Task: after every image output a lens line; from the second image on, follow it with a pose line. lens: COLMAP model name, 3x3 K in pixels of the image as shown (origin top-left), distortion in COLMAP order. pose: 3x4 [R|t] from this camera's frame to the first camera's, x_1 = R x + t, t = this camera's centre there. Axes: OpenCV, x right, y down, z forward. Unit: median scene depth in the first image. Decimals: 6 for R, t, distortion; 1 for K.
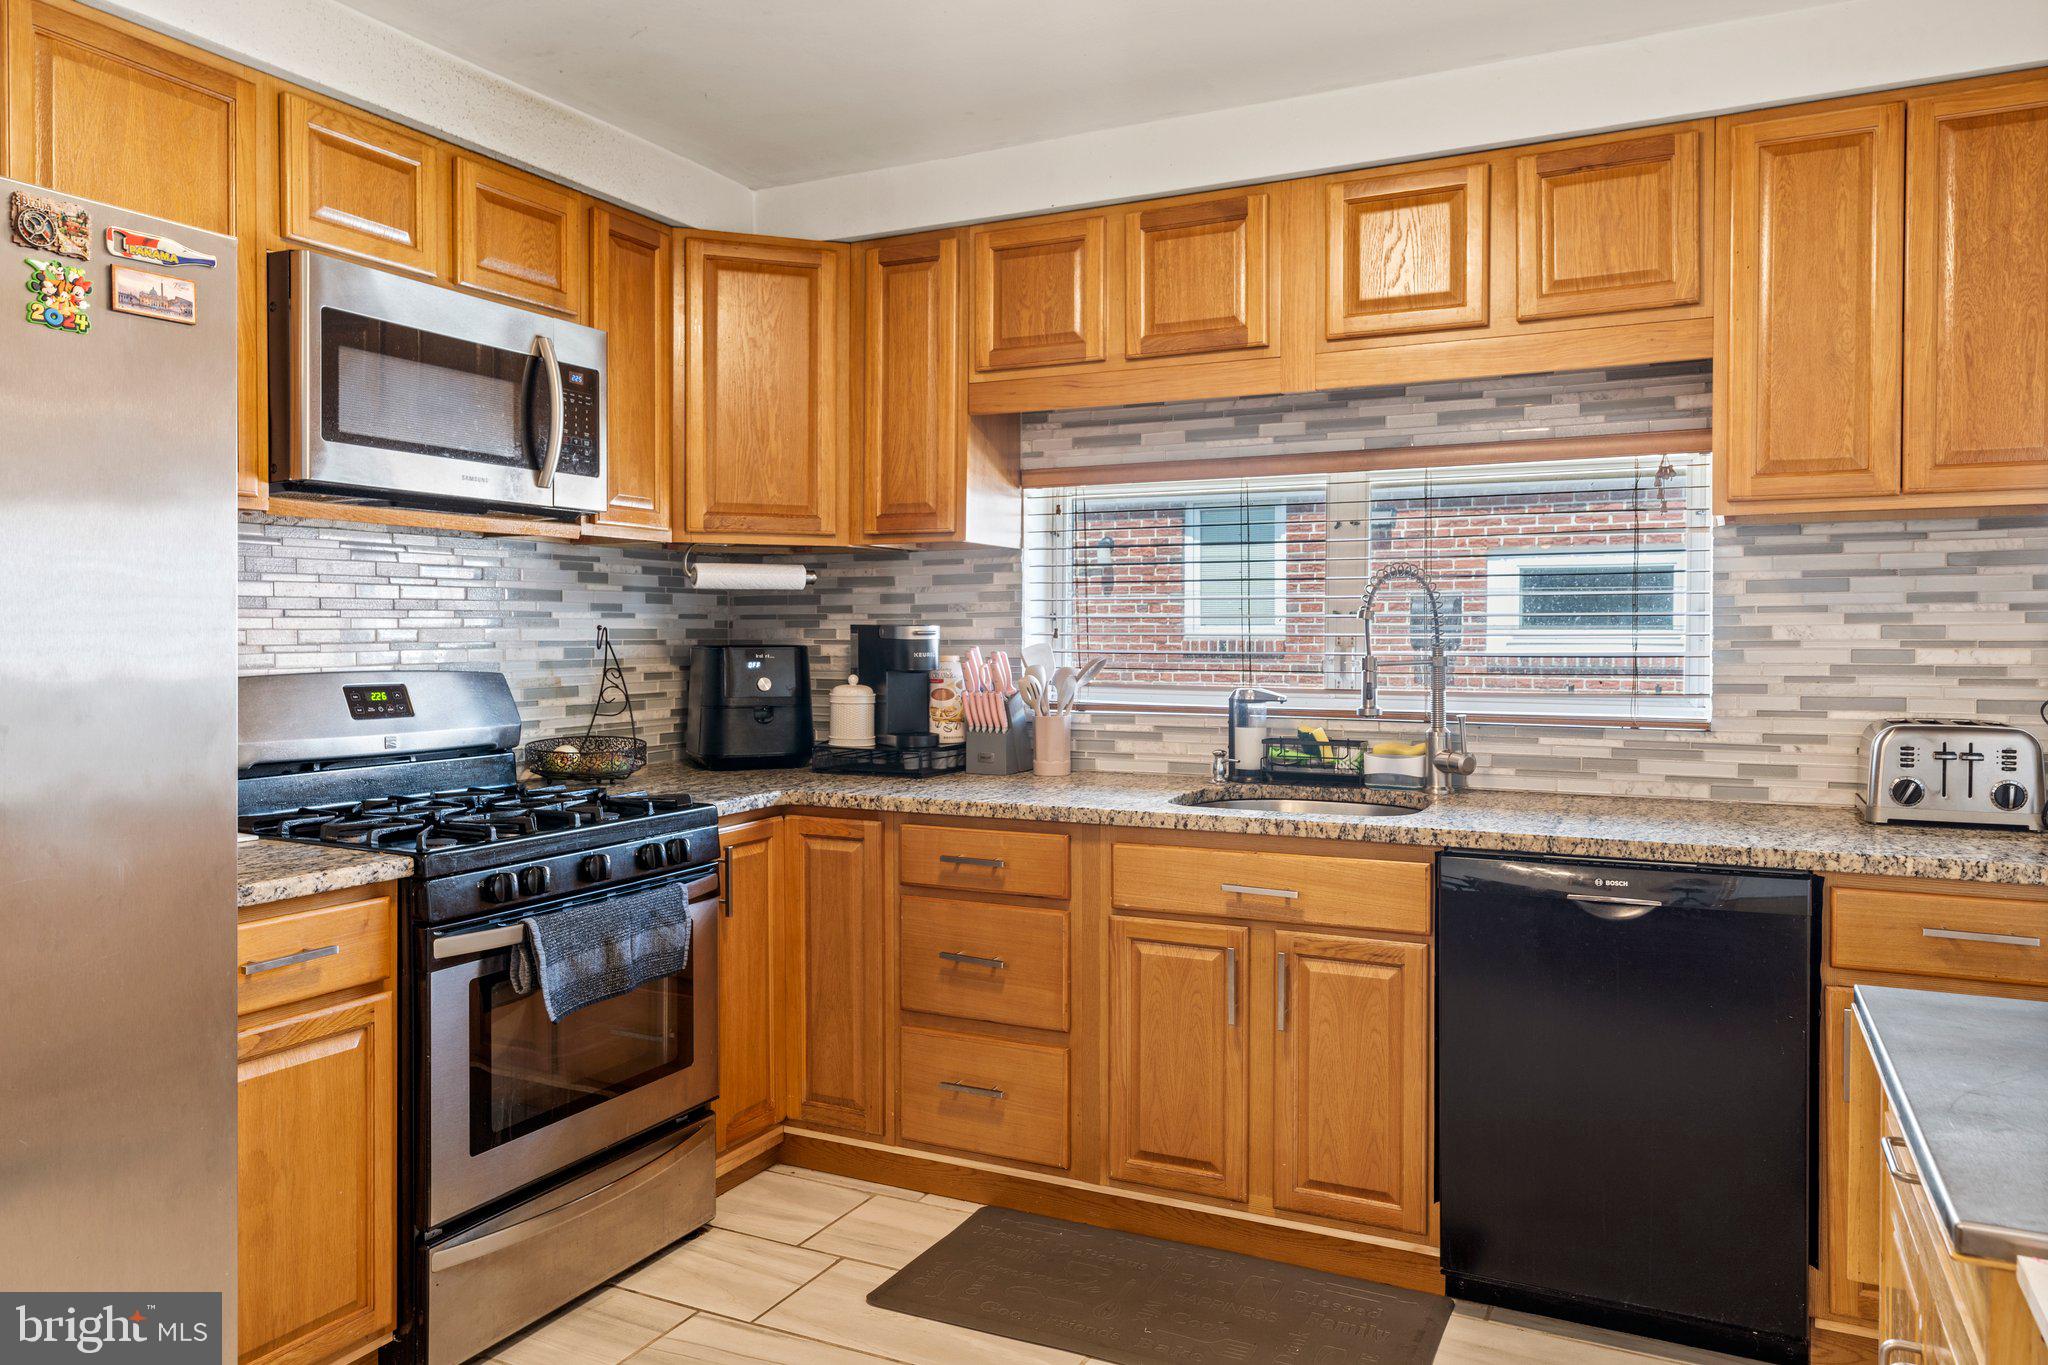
lens RADIAL K [[1452.3, 0, 1019.3], [0, 1452.3, 666.1], [0, 0, 1]] dist [0.008082, 0.006826]
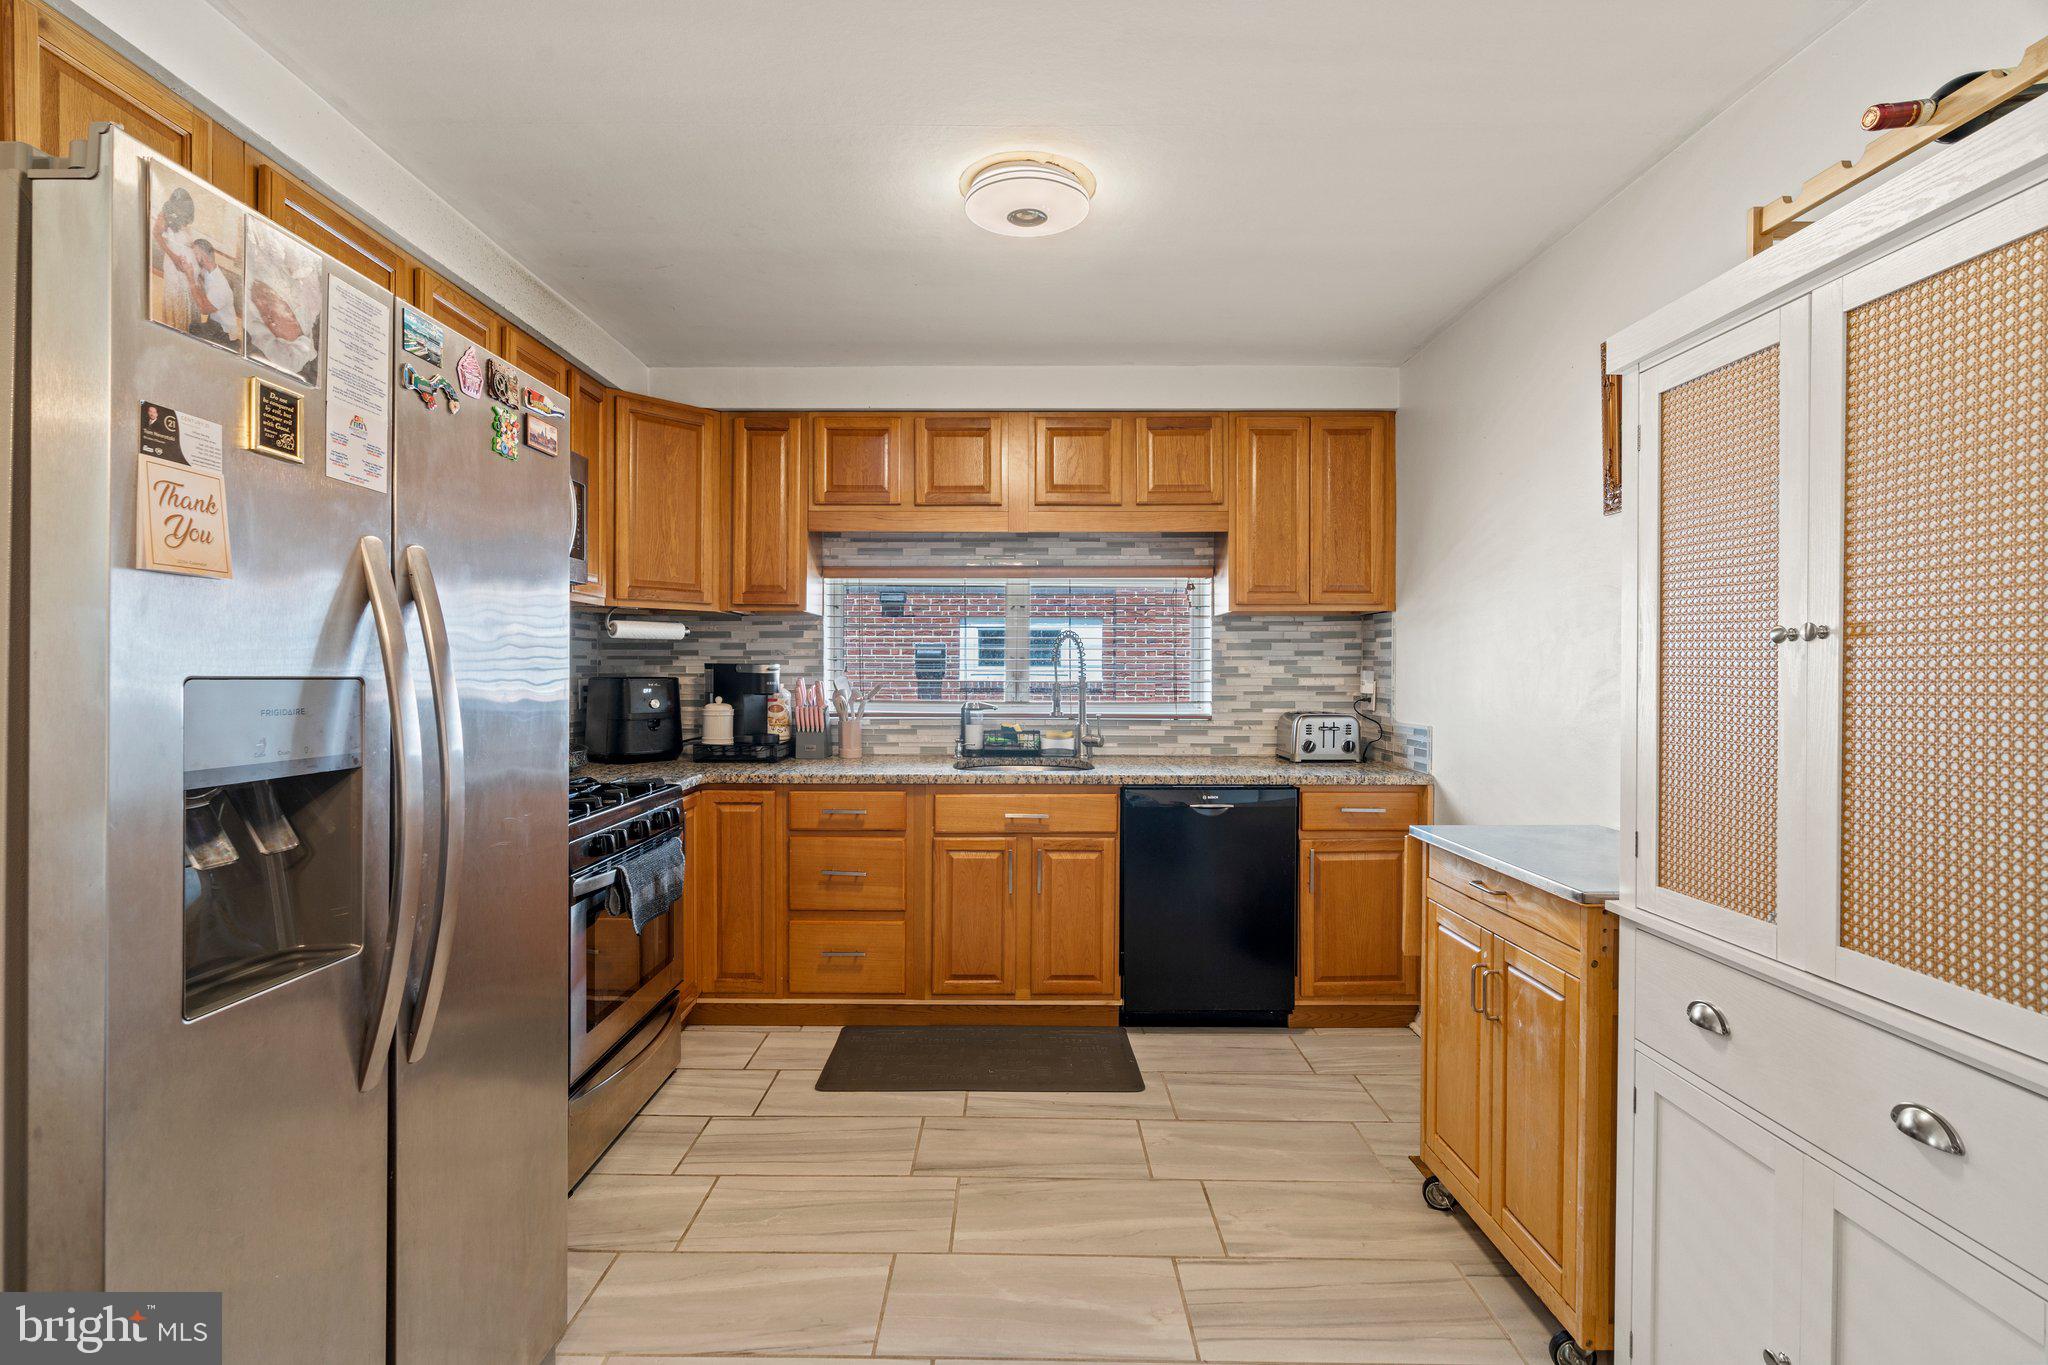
lens RADIAL K [[949.1, 0, 1022.4], [0, 949.1, 684.5], [0, 0, 1]] dist [0.002723, 0.000200]
pose [[0.893357, -0.005470, 0.449315, -0.326973], [0.007705, 0.999965, -0.003146, -0.001158], [-0.449282, 0.006273, 0.893368, -0.027251]]
